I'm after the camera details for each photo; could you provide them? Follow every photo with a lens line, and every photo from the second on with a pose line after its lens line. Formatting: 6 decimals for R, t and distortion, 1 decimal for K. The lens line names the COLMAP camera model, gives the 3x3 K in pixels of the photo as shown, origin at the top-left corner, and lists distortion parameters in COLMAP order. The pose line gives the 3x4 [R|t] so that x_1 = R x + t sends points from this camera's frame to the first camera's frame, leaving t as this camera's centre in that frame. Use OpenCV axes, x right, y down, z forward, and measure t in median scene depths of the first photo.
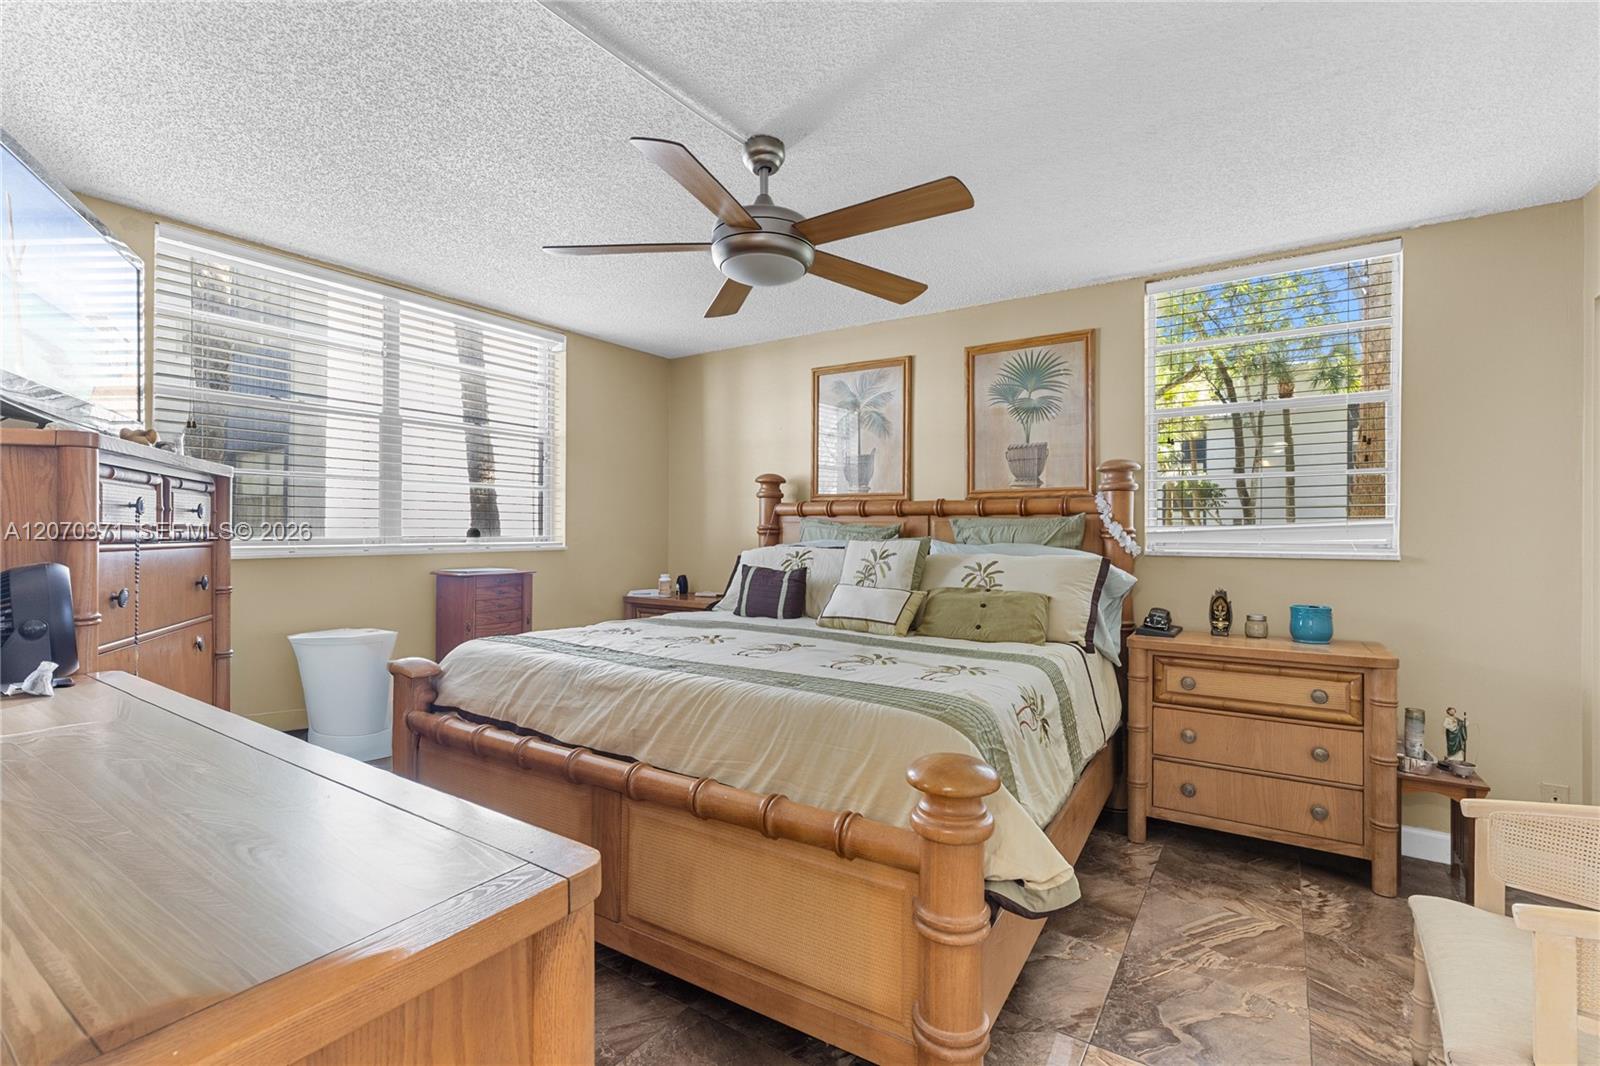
lens RADIAL K [[713.4, 0, 800.1], [0, 713.4, 526.0], [0, 0, 1]] dist [0.003426, -0.000230]
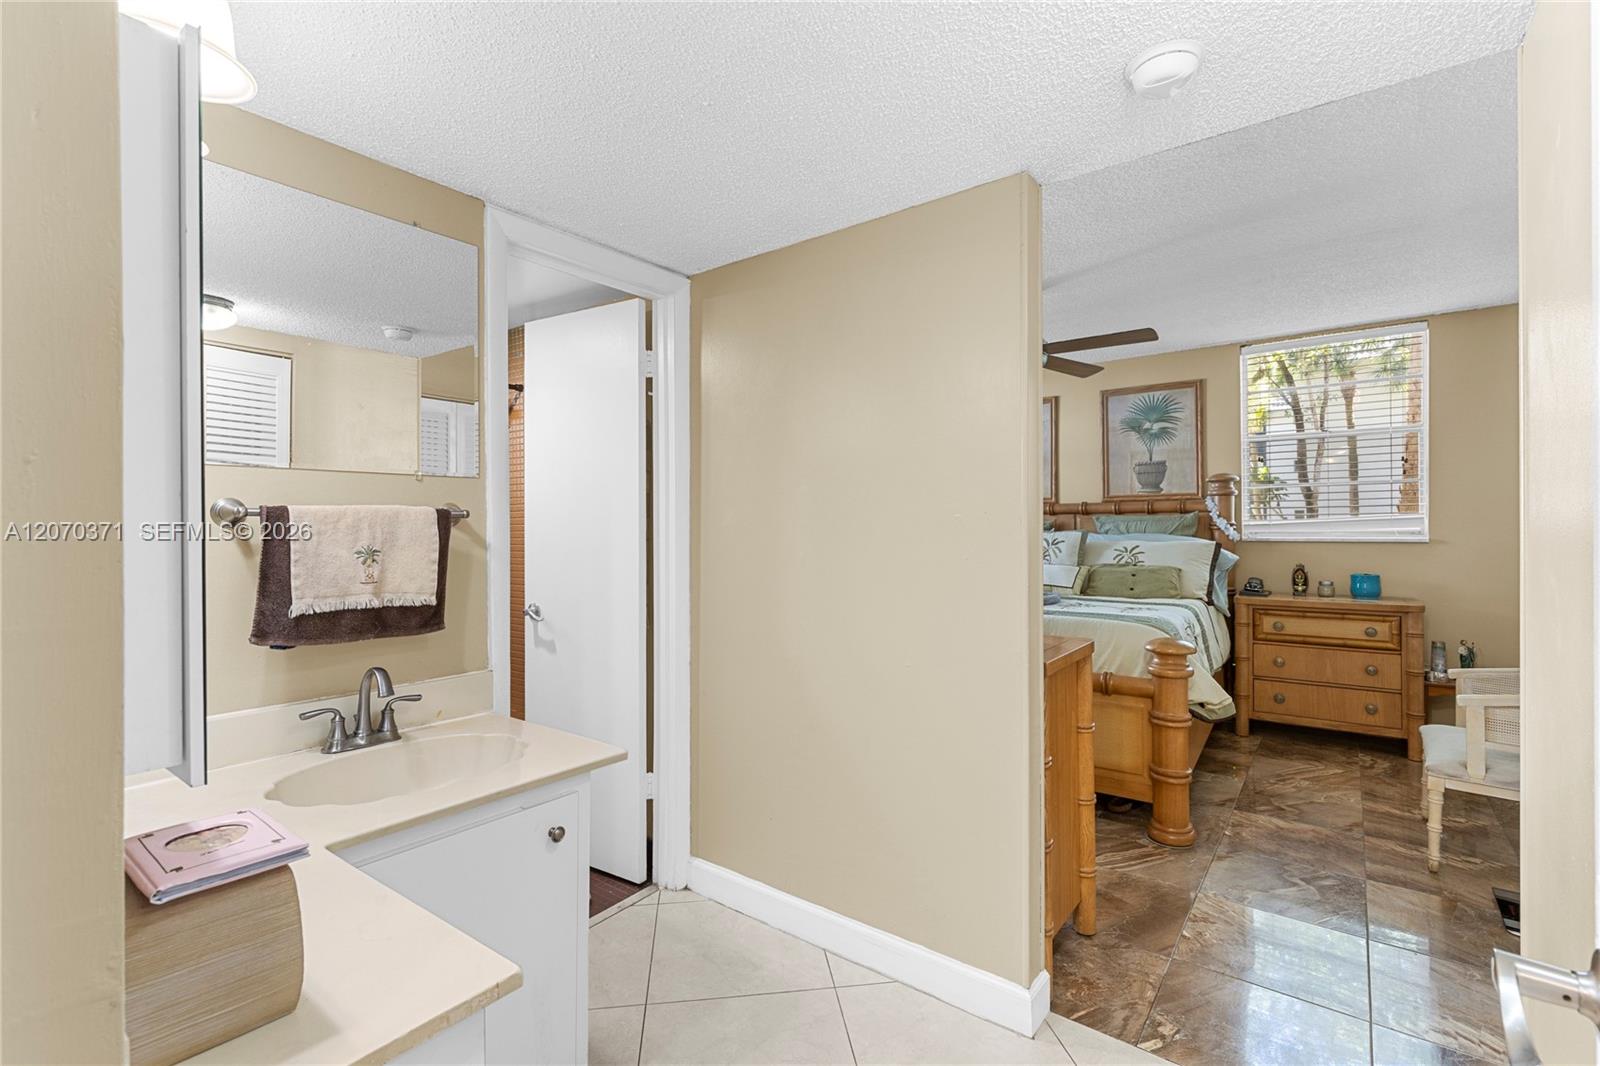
lens RADIAL K [[713.4, 0, 799.0], [0, 713.4, 523.5], [0, 0, 1]] dist [0.003426, -0.000230]
pose [[0.998137, -0.009706, -0.060230, -0.346378], [0.009658, 0.999953, -0.001084, -0.000376], [0.060238, 0.000500, 0.998184, -0.520988]]
